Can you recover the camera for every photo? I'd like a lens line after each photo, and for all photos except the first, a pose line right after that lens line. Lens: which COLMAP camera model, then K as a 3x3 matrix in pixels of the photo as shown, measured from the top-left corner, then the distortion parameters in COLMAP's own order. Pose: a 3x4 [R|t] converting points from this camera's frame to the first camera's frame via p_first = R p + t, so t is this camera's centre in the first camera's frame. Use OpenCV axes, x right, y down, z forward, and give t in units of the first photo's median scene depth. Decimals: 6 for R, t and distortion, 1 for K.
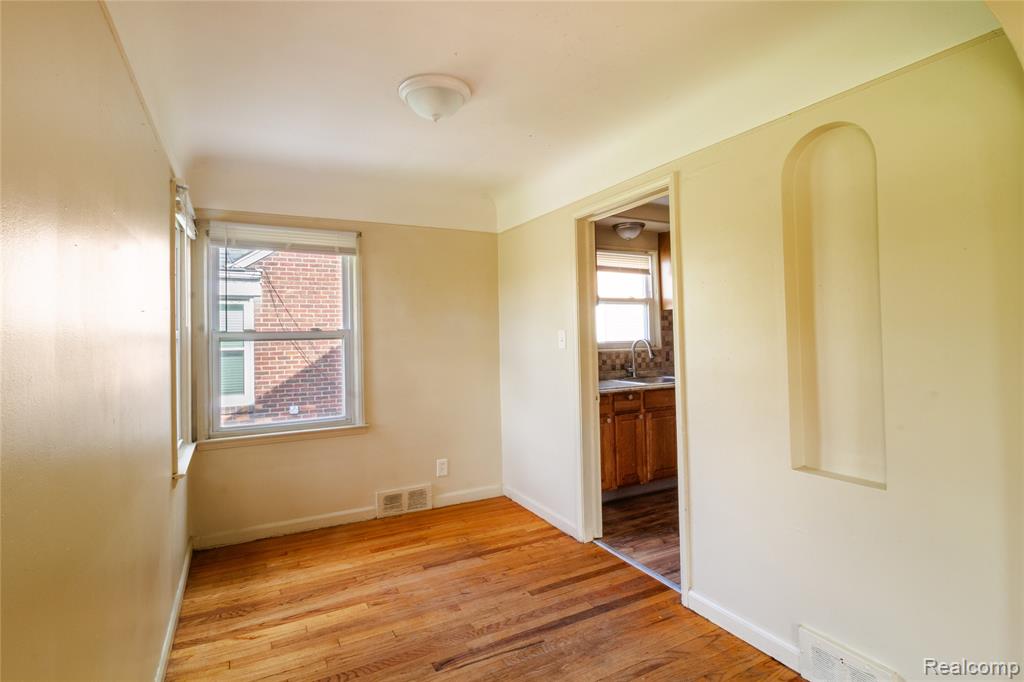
lens RADIAL K [[495.0, 0, 473.2], [0, 495.0, 315.0], [0, 0, 1]] dist [-0.019205, 0.003804]
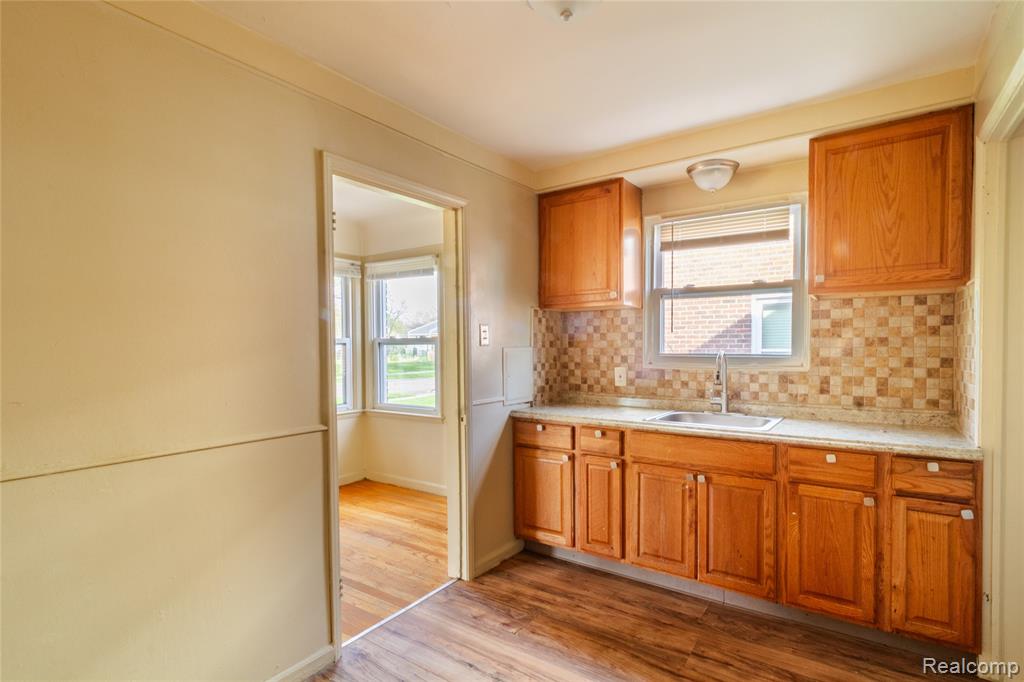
lens RADIAL K [[495.0, 0, 523.0], [0, 495.0, 345.9], [0, 0, 1]] dist [-0.019205, 0.003804]
pose [[0.503939, 0.021055, -0.863483, 0.947379], [0.035842, 0.998332, 0.045261, 0.006152], [0.862995, -0.053758, 0.502344, 0.612656]]
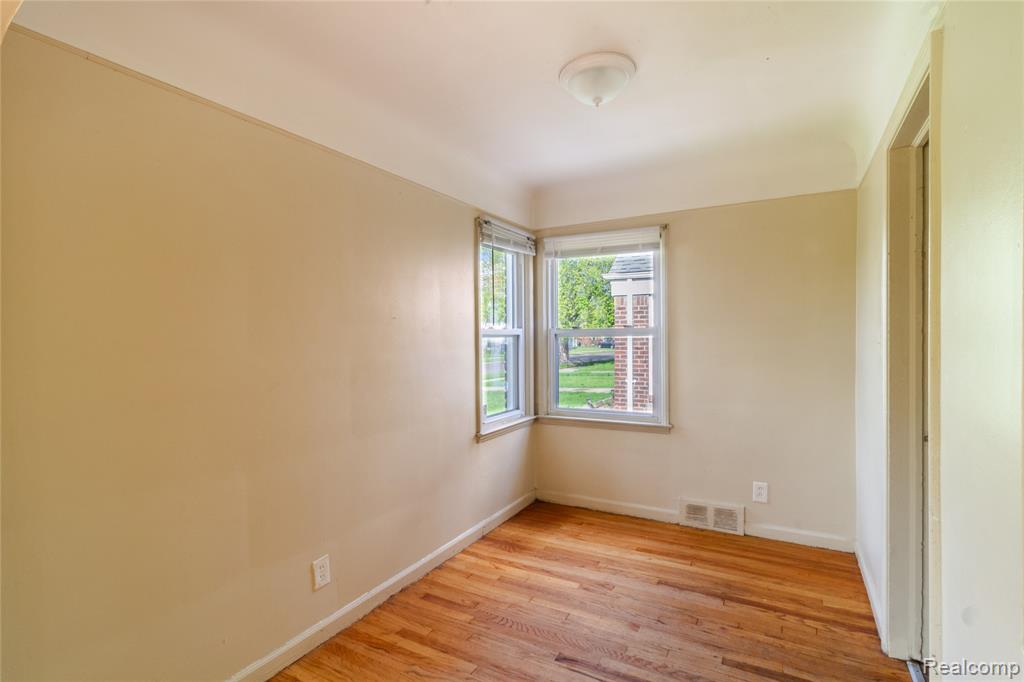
lens RADIAL K [[495.0, 0, 506.2], [0, 495.0, 335.5], [0, 0, 1]] dist [-0.019205, 0.003804]
pose [[0.555647, 0.013099, -0.831315, 0.420940], [0.032885, 0.998747, 0.037718, 0.000748], [0.830768, -0.048295, 0.554520, 0.219370]]
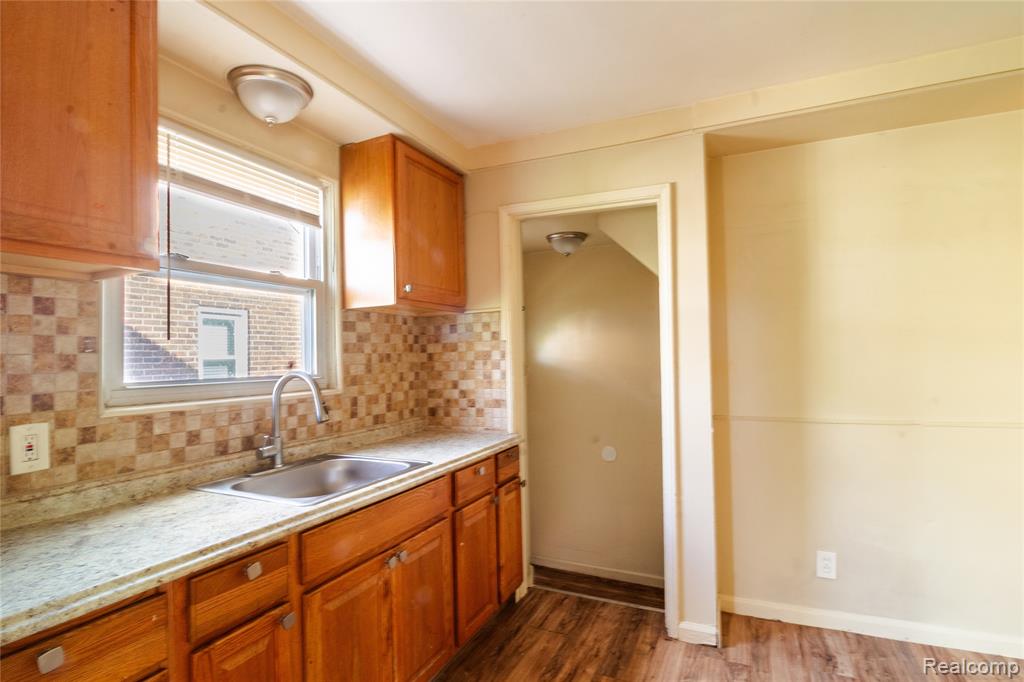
lens RADIAL K [[495.0, 0, 482.5], [0, 495.0, 355.3], [0, 0, 1]] dist [-0.019205, 0.003804]
pose [[0.780739, 0.009068, 0.624791, 0.264363], [-0.023539, 0.999612, 0.014906, 0.032235], [-0.624413, -0.026345, 0.780650, 0.756456]]
